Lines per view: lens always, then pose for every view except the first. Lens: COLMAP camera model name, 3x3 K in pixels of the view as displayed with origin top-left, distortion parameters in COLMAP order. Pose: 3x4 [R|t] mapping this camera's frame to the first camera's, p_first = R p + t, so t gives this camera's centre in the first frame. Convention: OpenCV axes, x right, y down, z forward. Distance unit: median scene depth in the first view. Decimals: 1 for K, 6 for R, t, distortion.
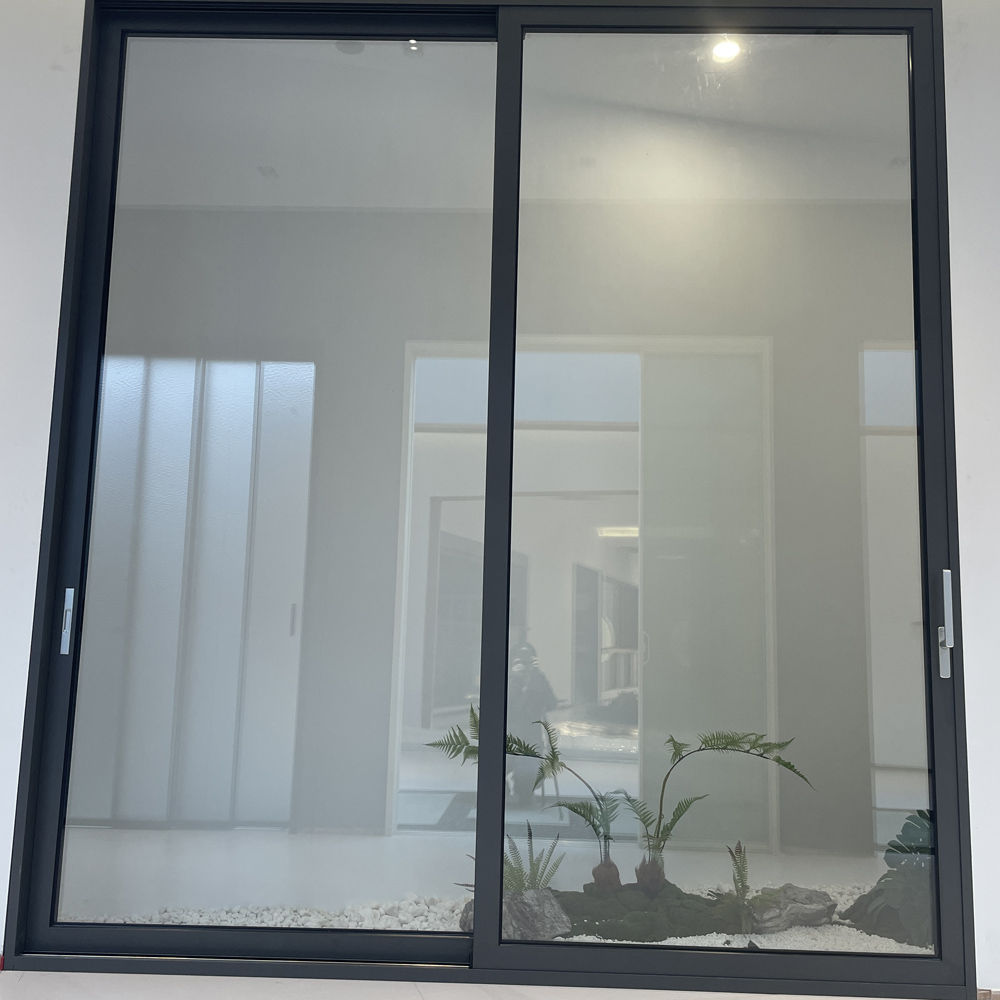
lens RADIAL K [[1221.0, 0, 500.0], [0, 1221.0, 500.0], [0, 0, 1]] dist [0.064596, -0.081860]
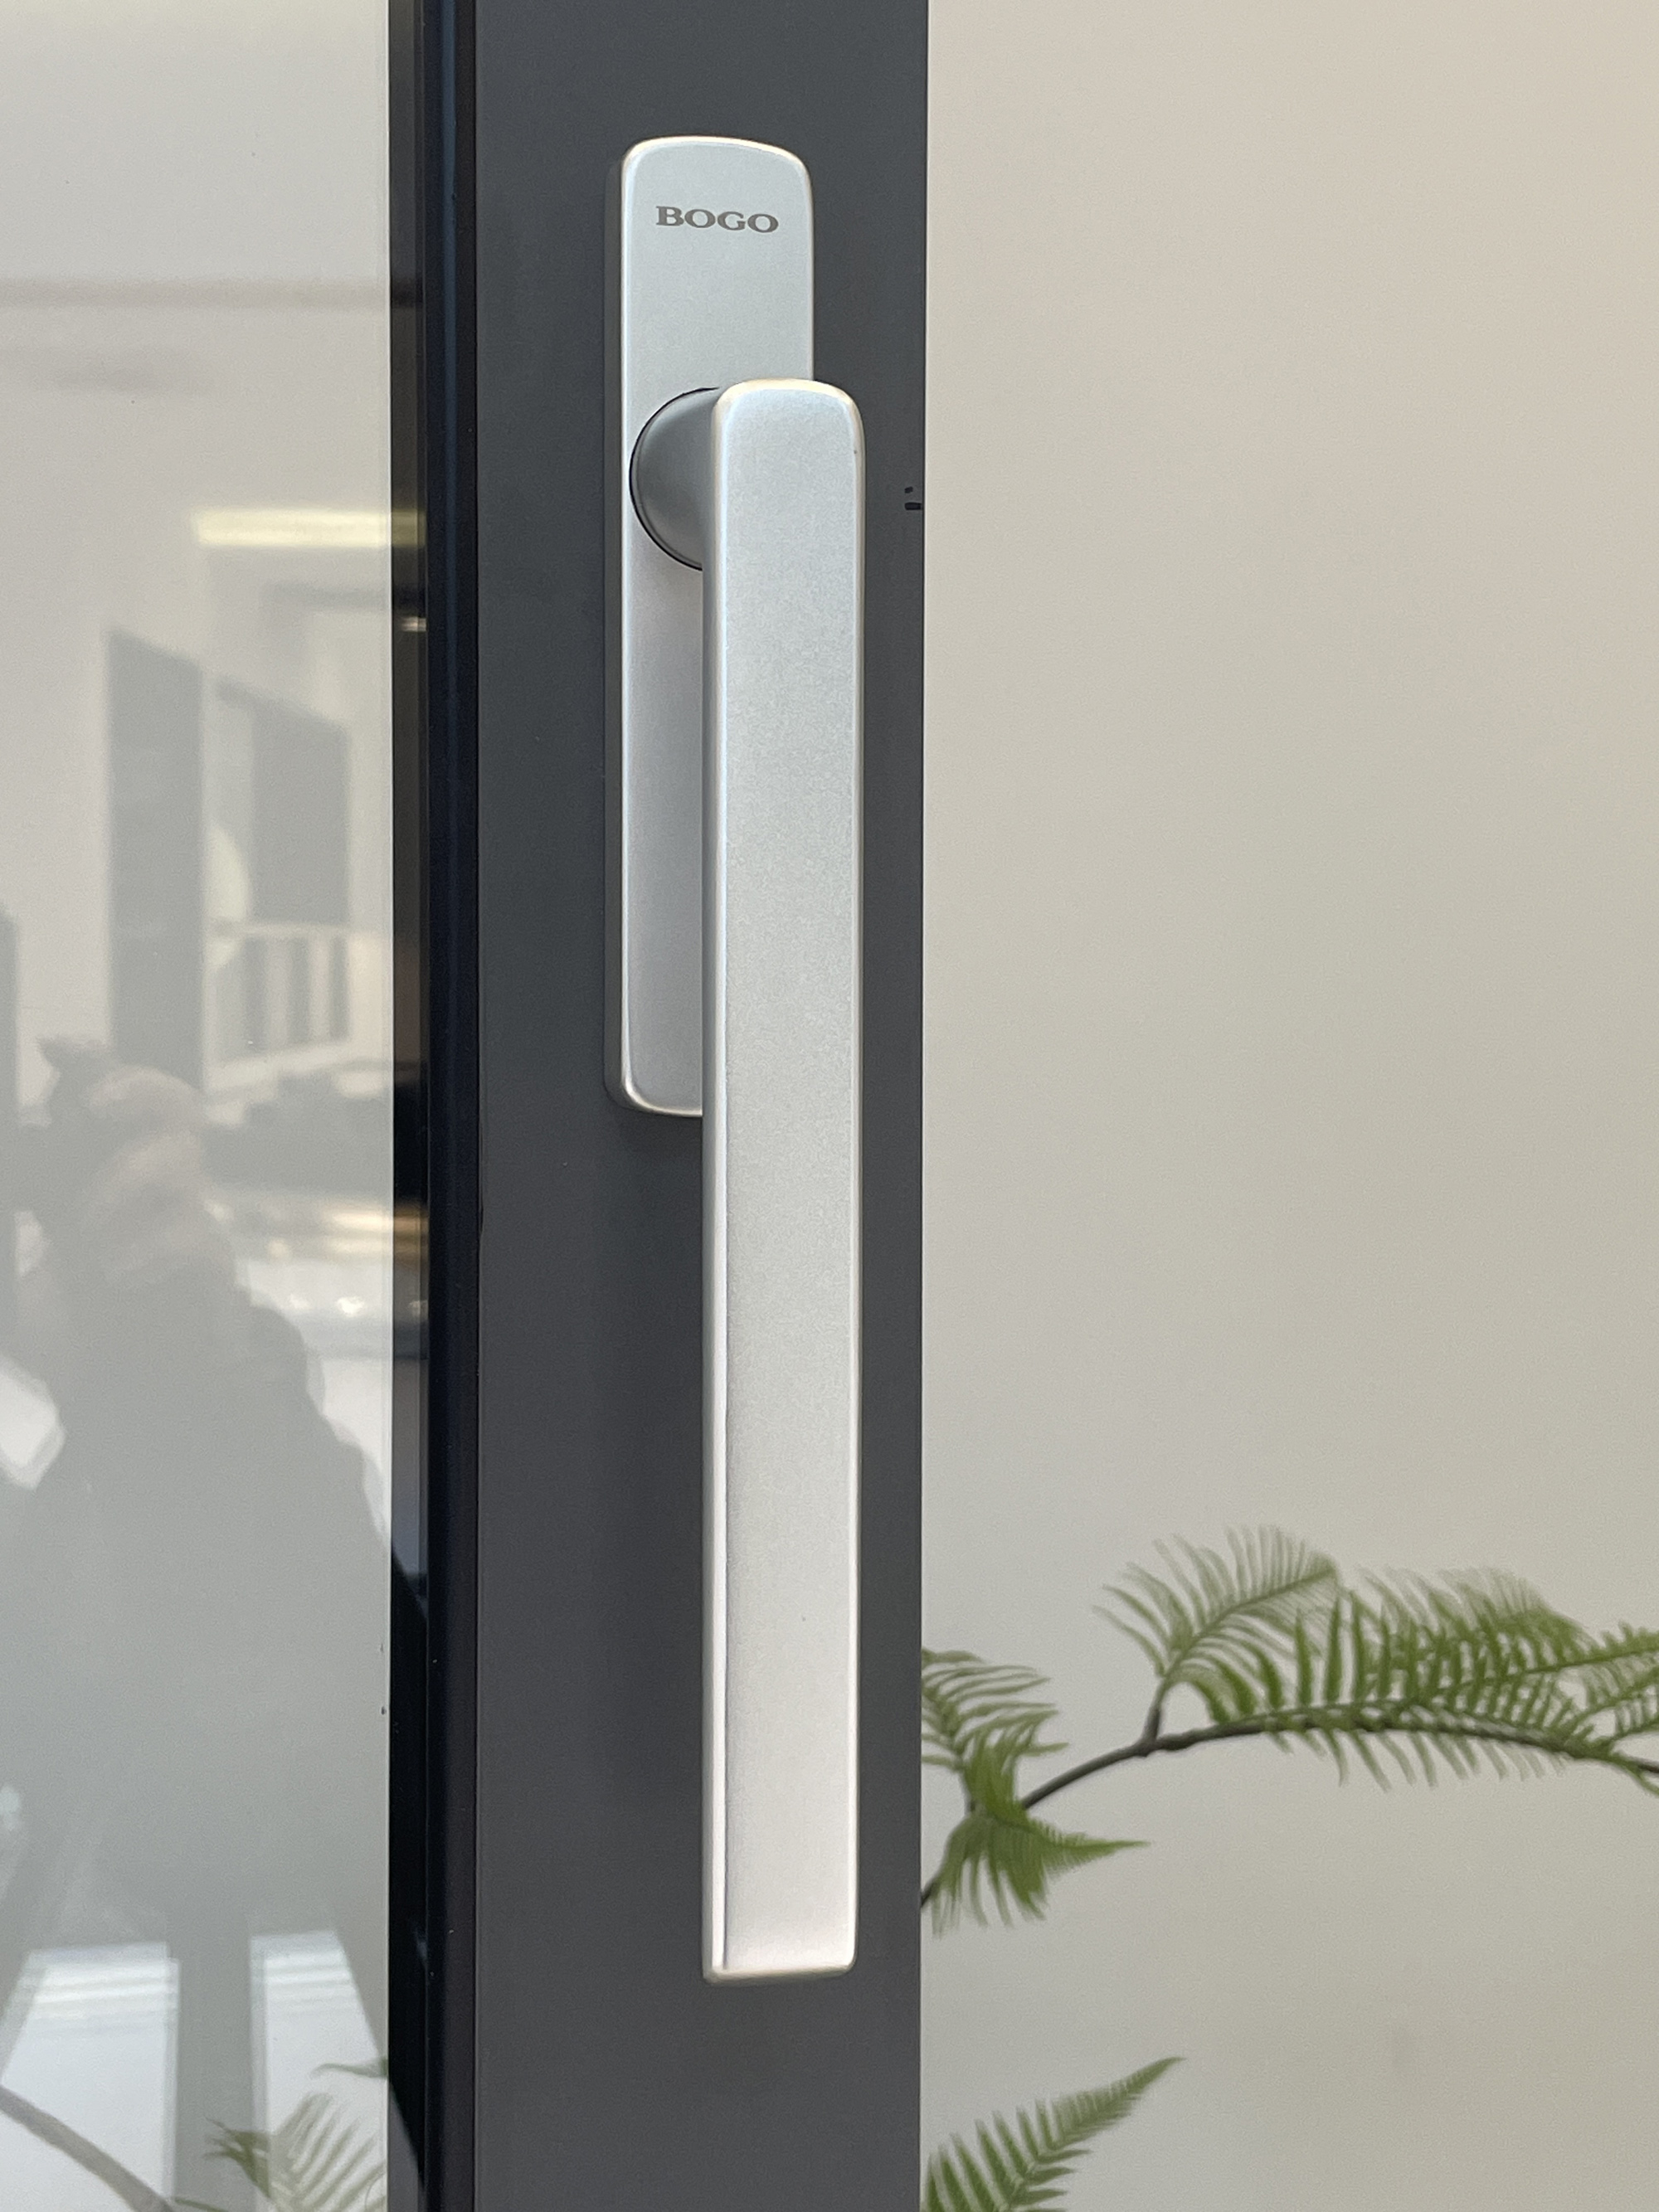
lens RADIAL K [[3155.7, 0, 829.5], [0, 3155.7, 1106.0], [0, 0, 1]] dist [-0.011415, -0.013749]
pose [[0.962302, -0.022689, 0.271033, 0.026924], [-0.025258, 0.984753, 0.172116, 0.044203], [-0.270806, -0.172473, 0.947057, 0.325757]]
